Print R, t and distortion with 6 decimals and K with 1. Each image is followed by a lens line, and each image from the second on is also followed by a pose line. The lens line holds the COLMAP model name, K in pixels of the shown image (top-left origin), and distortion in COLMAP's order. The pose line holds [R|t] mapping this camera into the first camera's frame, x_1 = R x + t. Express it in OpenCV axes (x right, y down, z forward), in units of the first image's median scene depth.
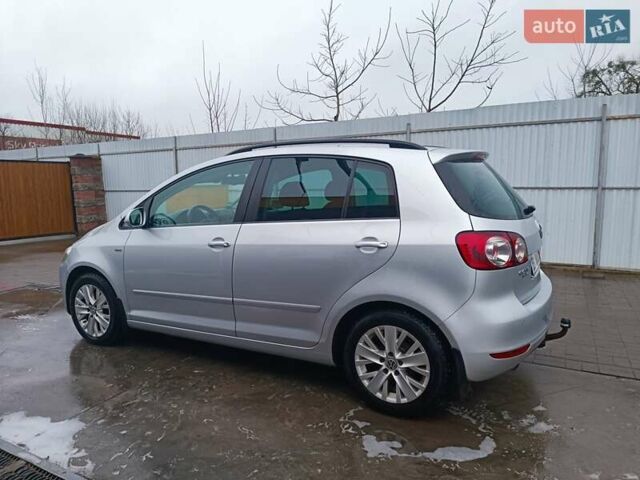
lens RADIAL K [[460.6, 0, 318.4], [0, 460.6, 239.8], [0, 0, 1]] dist [0.070352, -0.070576]
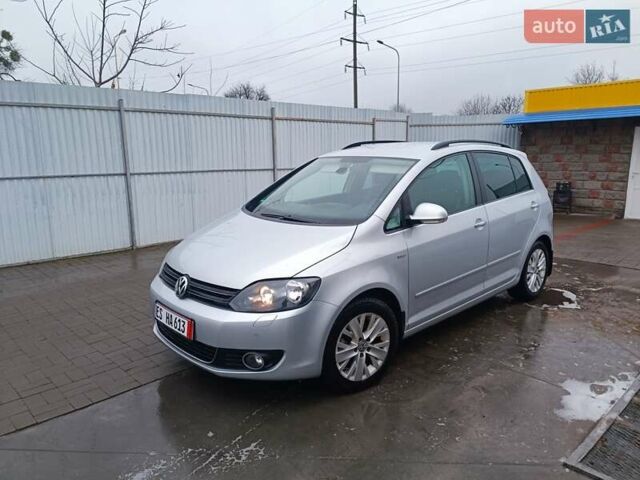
lens RADIAL K [[460.6, 0, 318.4], [0, 460.6, 239.8], [0, 0, 1]] dist [0.070352, -0.070576]
pose [[0.305576, -0.168541, 0.937133, -1.527956], [0.125631, 0.982742, 0.135778, -0.171674], [-0.943843, 0.076242, 0.321476, 1.042019]]
